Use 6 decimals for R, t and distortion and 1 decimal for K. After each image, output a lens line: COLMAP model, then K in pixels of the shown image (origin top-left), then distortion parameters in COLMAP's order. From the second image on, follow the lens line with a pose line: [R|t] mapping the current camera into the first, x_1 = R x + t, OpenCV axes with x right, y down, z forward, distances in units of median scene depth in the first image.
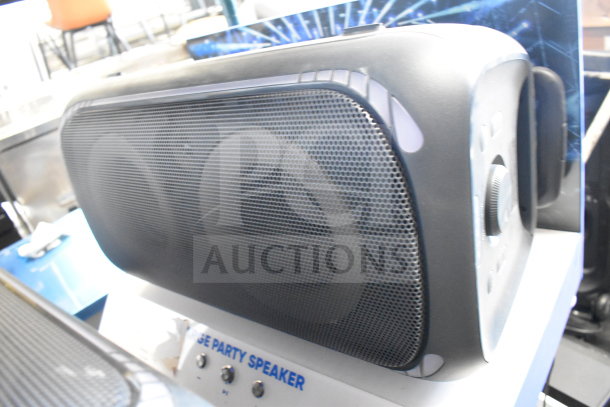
lens RADIAL K [[463.1, 0, 305.0], [0, 463.1, 203.5], [0, 0, 1]] dist [-0.089403, 0.003457]
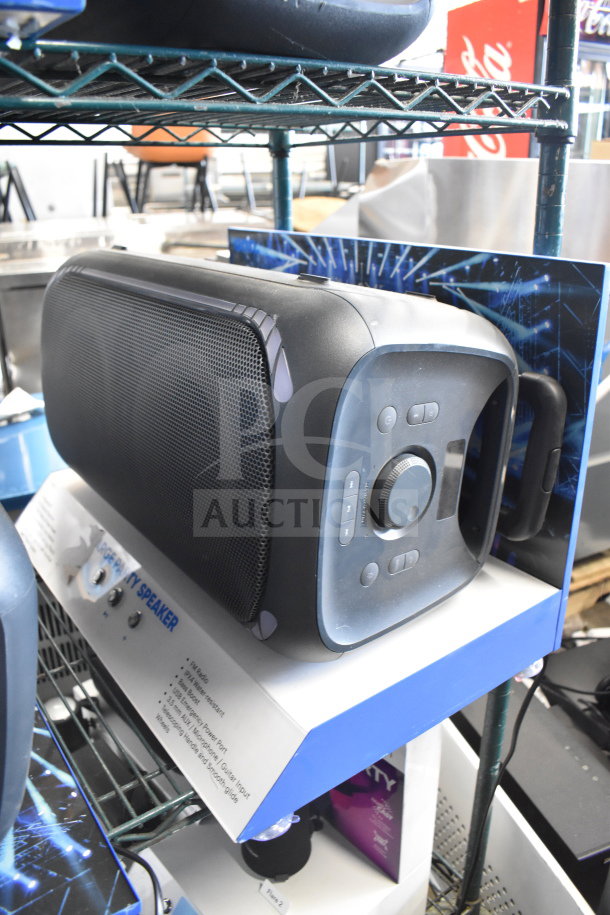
lens RADIAL K [[694.7, 0, 305.0], [0, 694.7, 457.5], [0, 0, 1]] dist [-0.089403, 0.003457]
pose [[0.932912, 0.323892, -0.157382, 0.294517], [-0.329169, 0.944237, -0.007976, 0.002269], [0.146023, 0.059246, 0.987506, -0.291783]]
